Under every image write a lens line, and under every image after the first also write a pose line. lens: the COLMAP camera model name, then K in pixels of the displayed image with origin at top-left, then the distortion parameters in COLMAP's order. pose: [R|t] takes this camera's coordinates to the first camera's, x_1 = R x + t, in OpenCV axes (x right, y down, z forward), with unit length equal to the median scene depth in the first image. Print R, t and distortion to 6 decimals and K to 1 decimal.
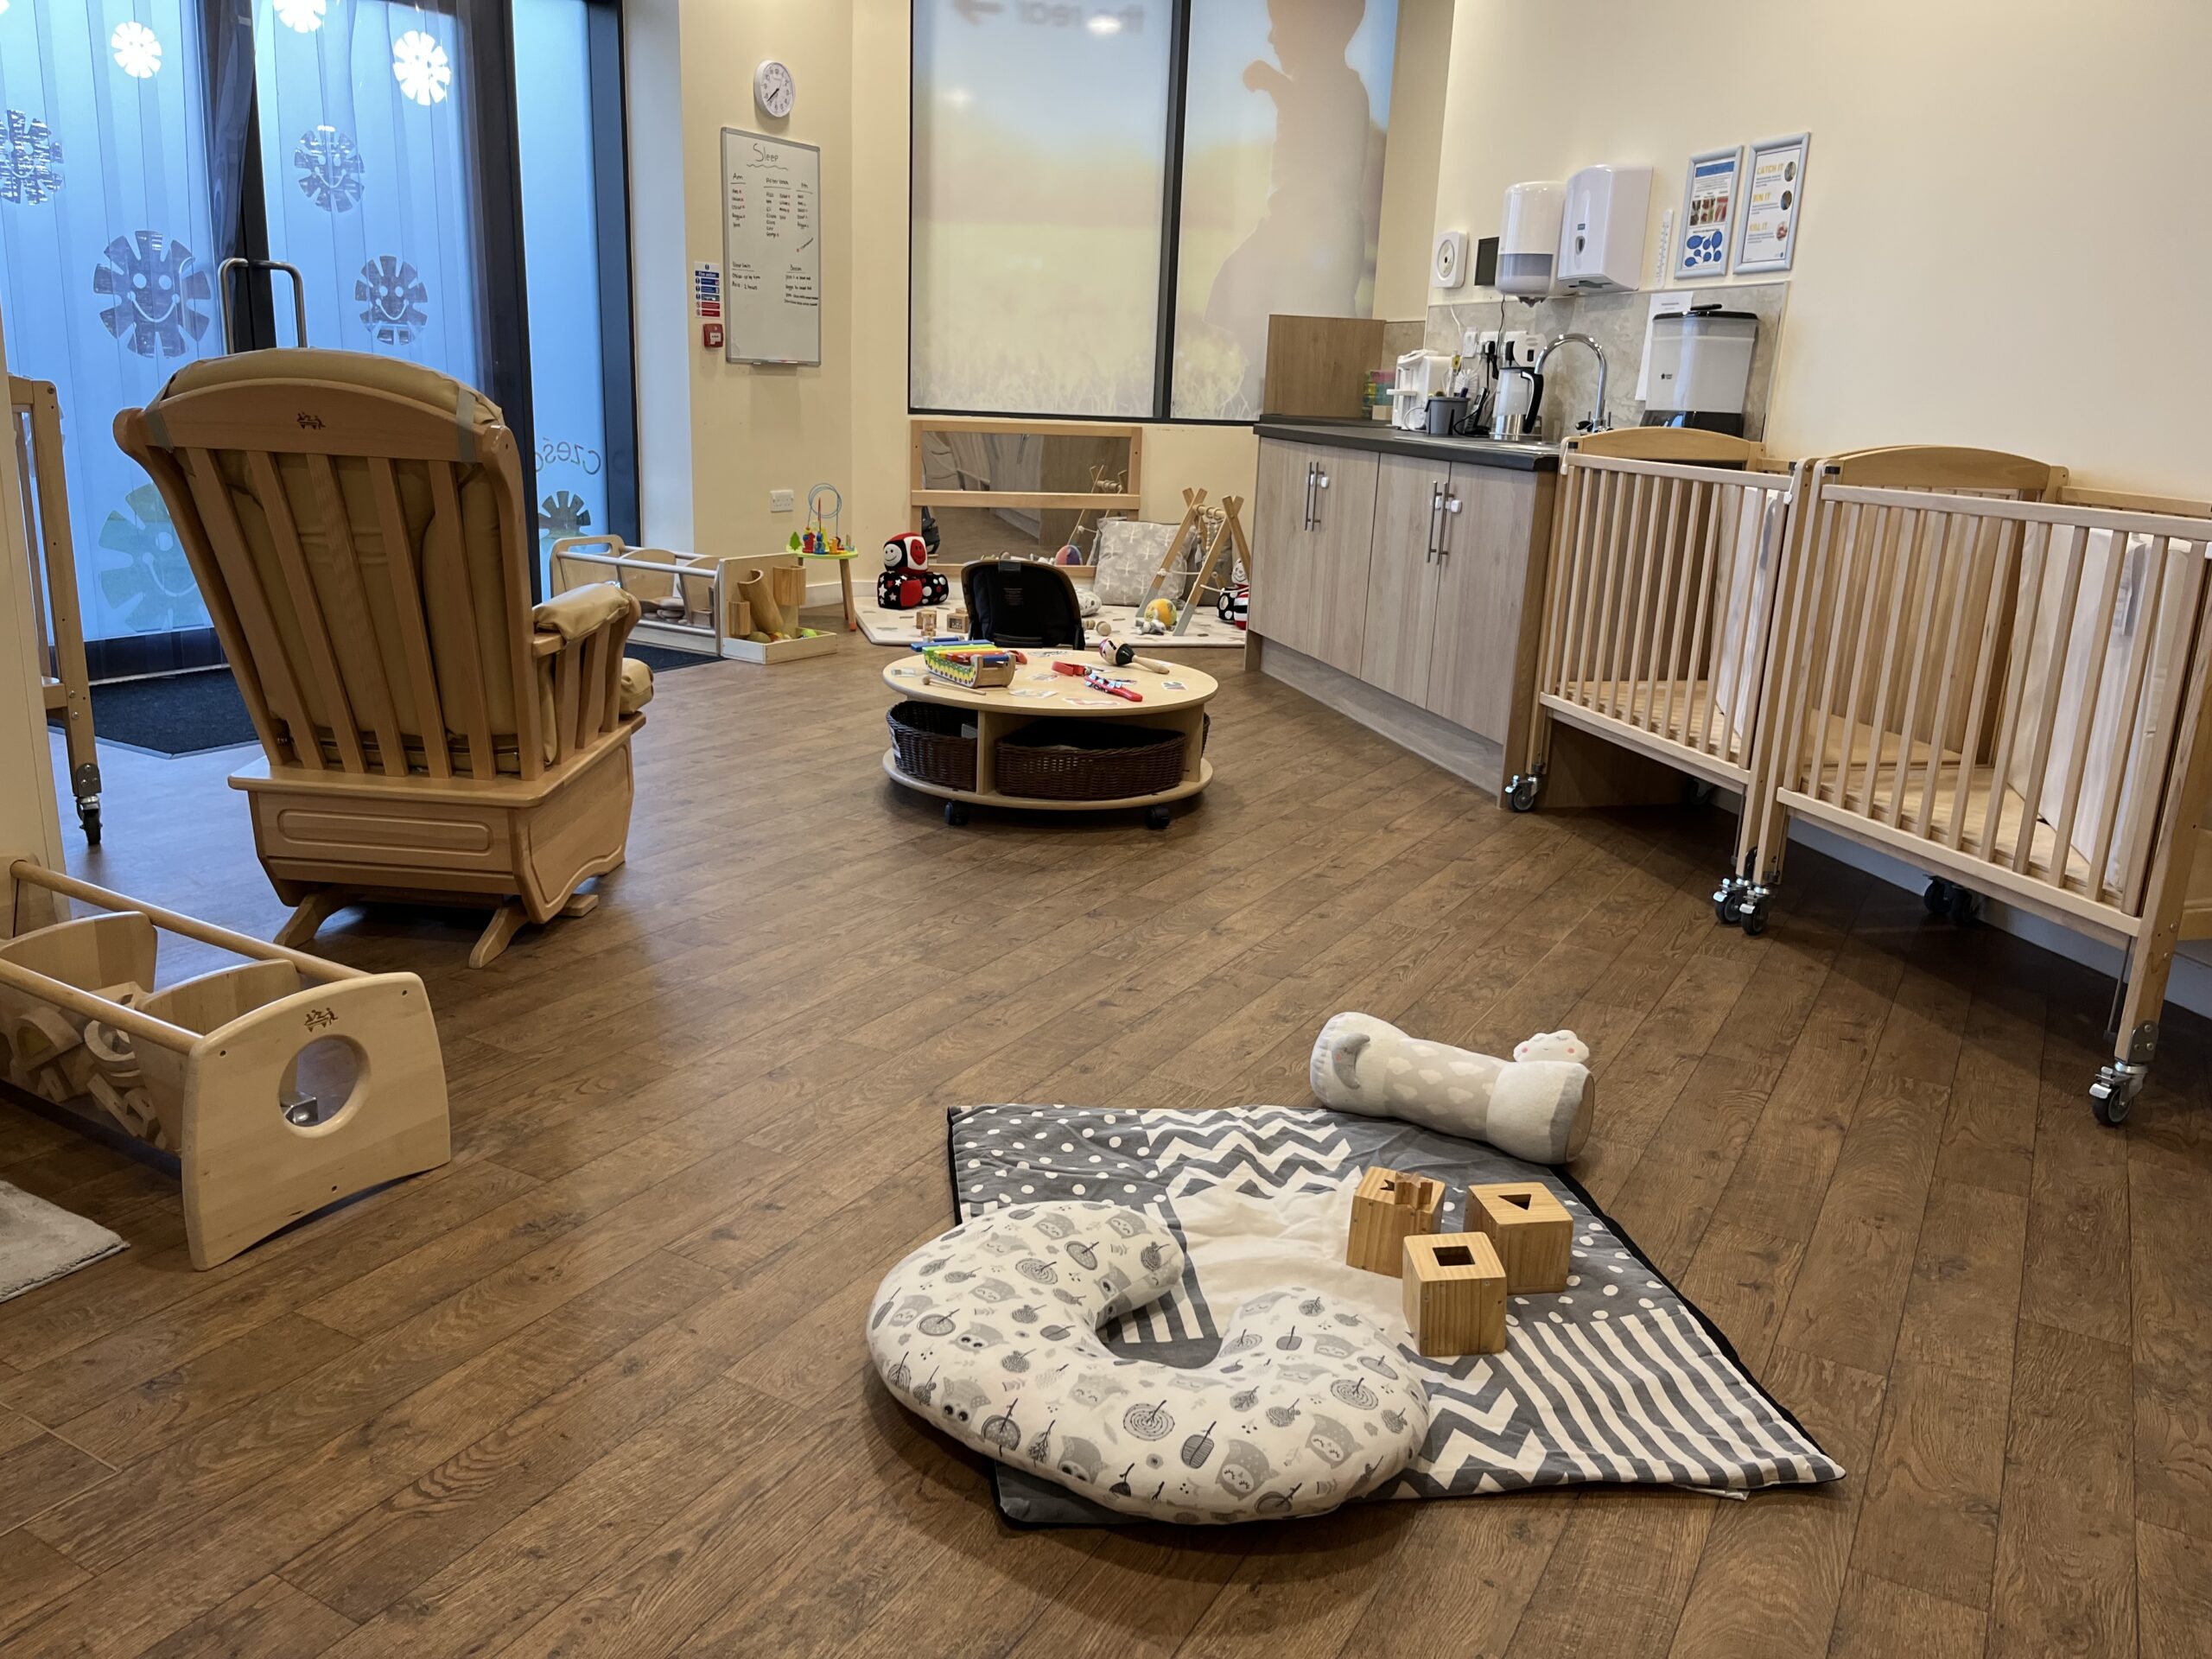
lens RADIAL K [[1677.6, 0, 1102.3], [0, 1677.6, 828.4], [0, 0, 1]] dist [0.003002, -0.021045]
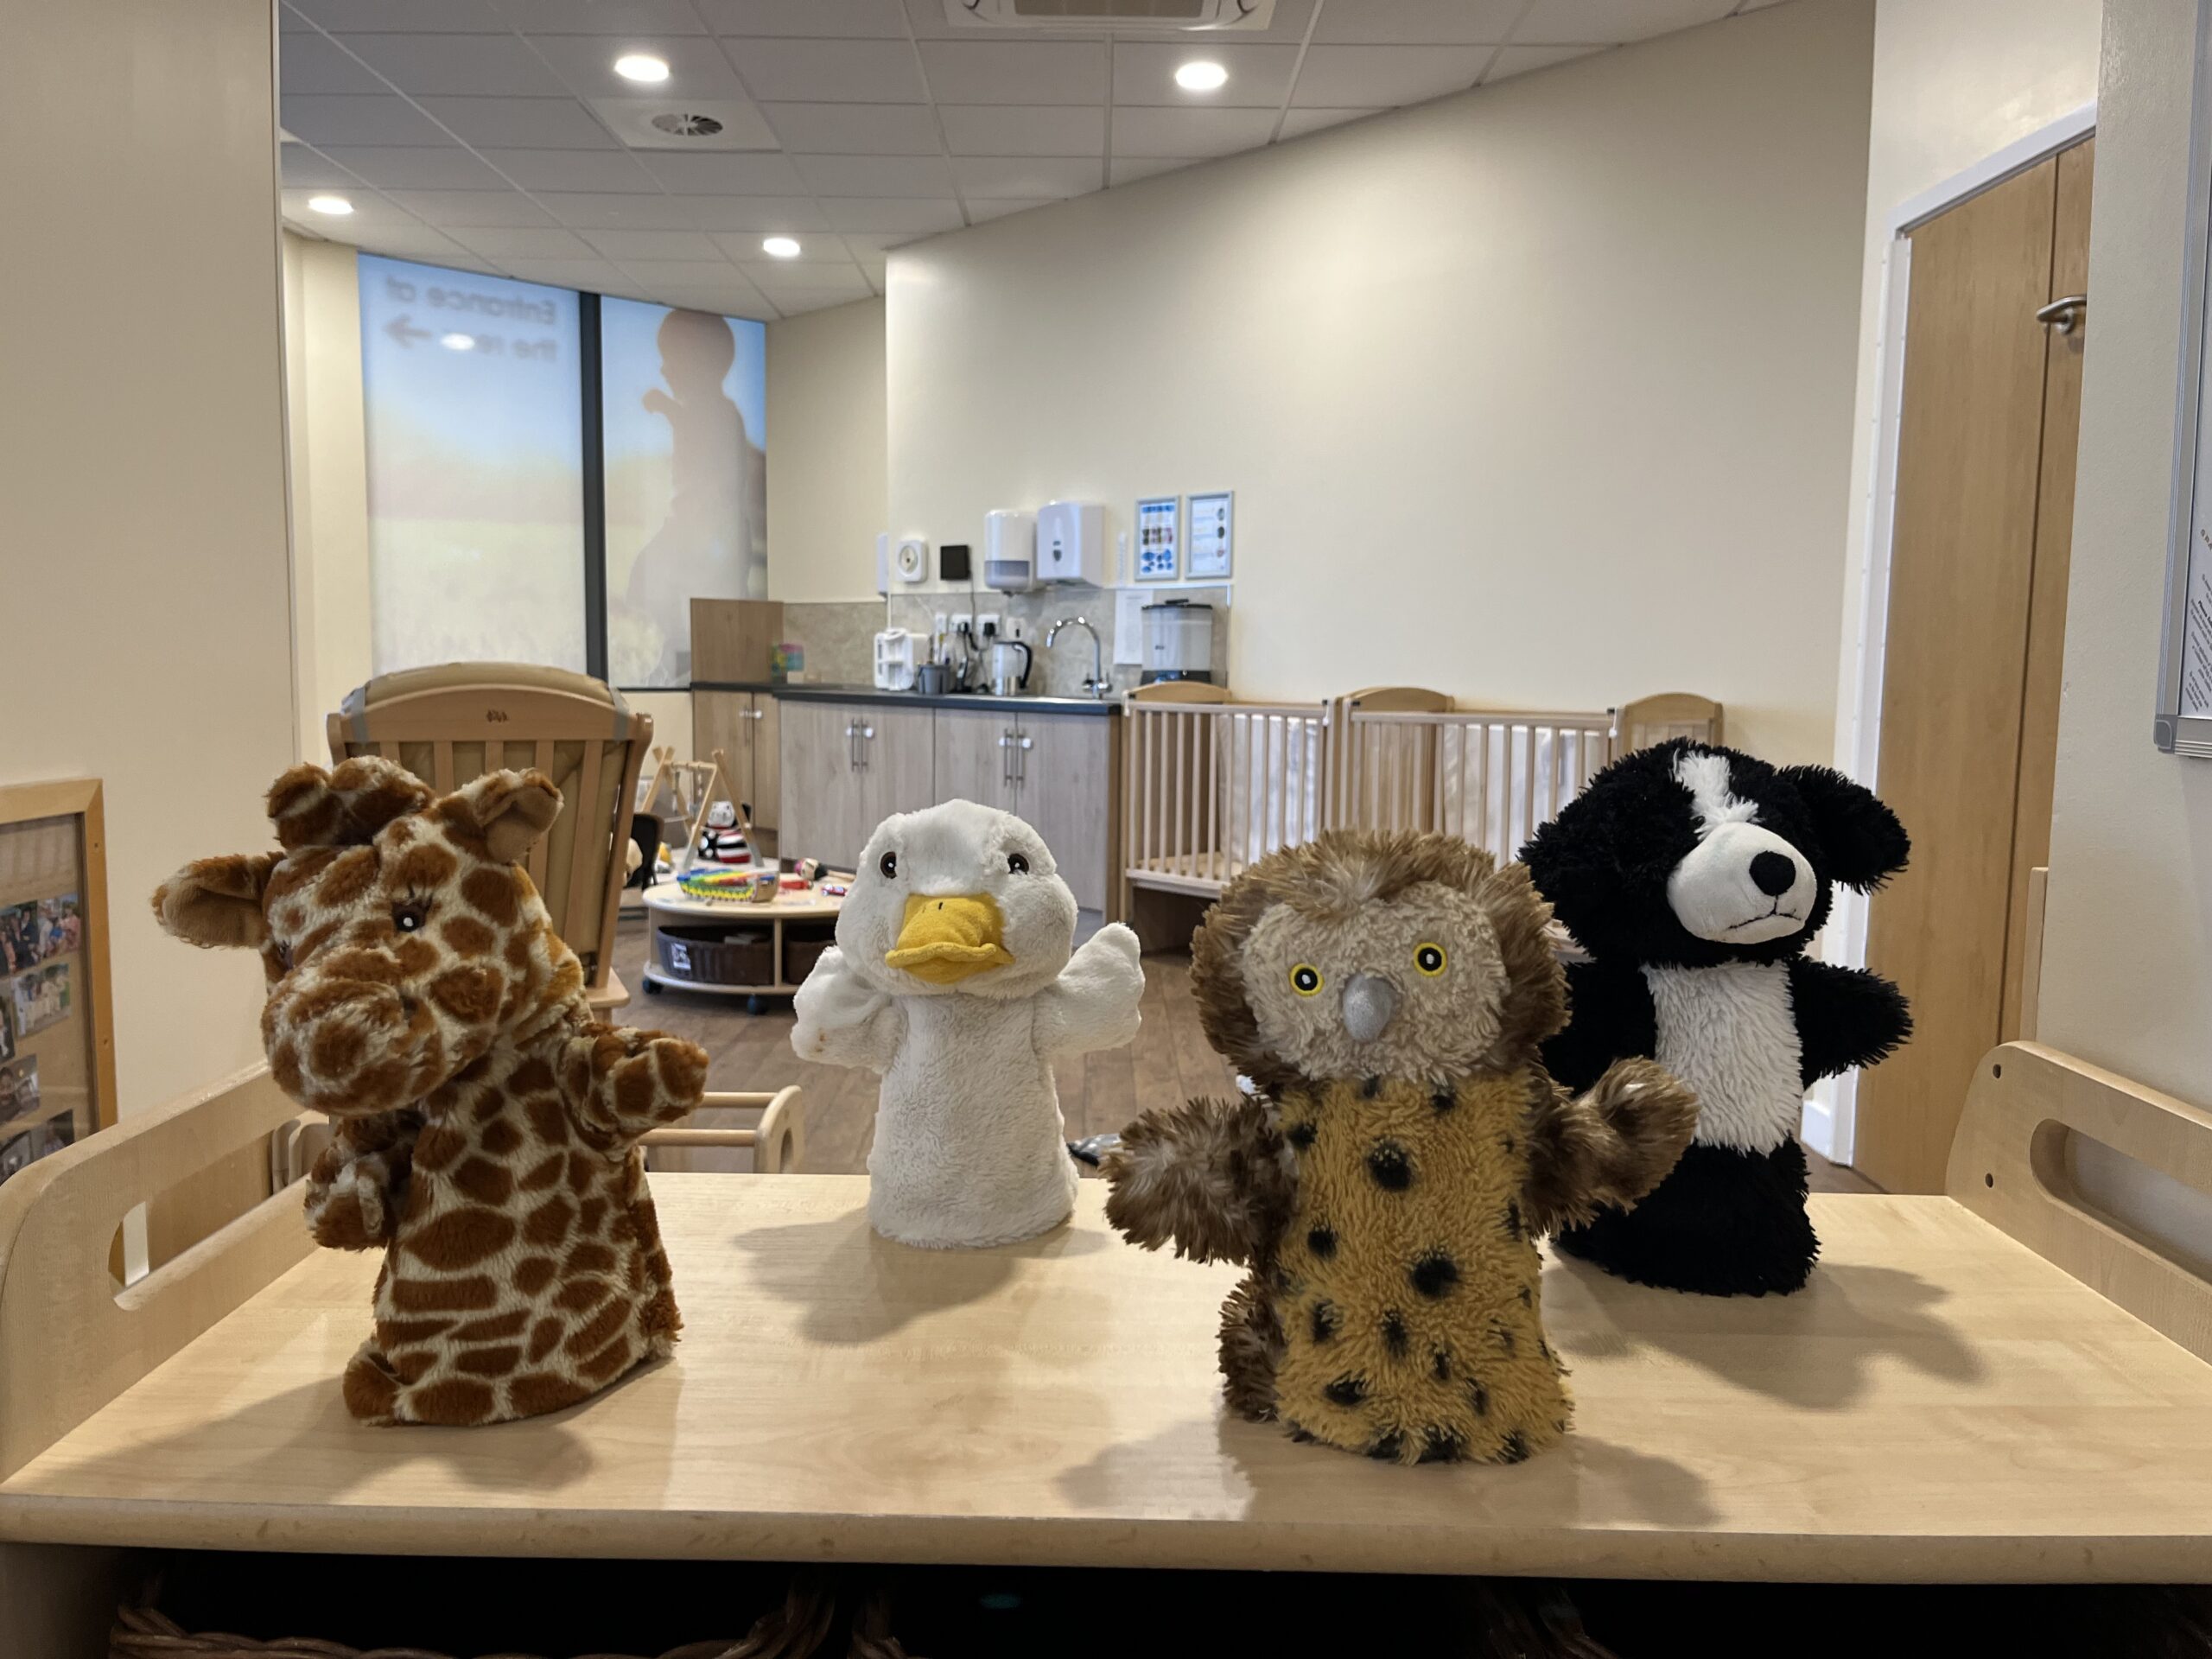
lens RADIAL K [[1677.6, 0, 1104.0], [0, 1677.6, 829.3], [0, 0, 1]] dist [0.003002, -0.021045]
pose [[0.863499, -0.079978, 0.497969, -0.382015], [0.152043, 0.982693, -0.105821, 0.027344], [-0.480887, 0.167089, 0.860714, -0.173011]]
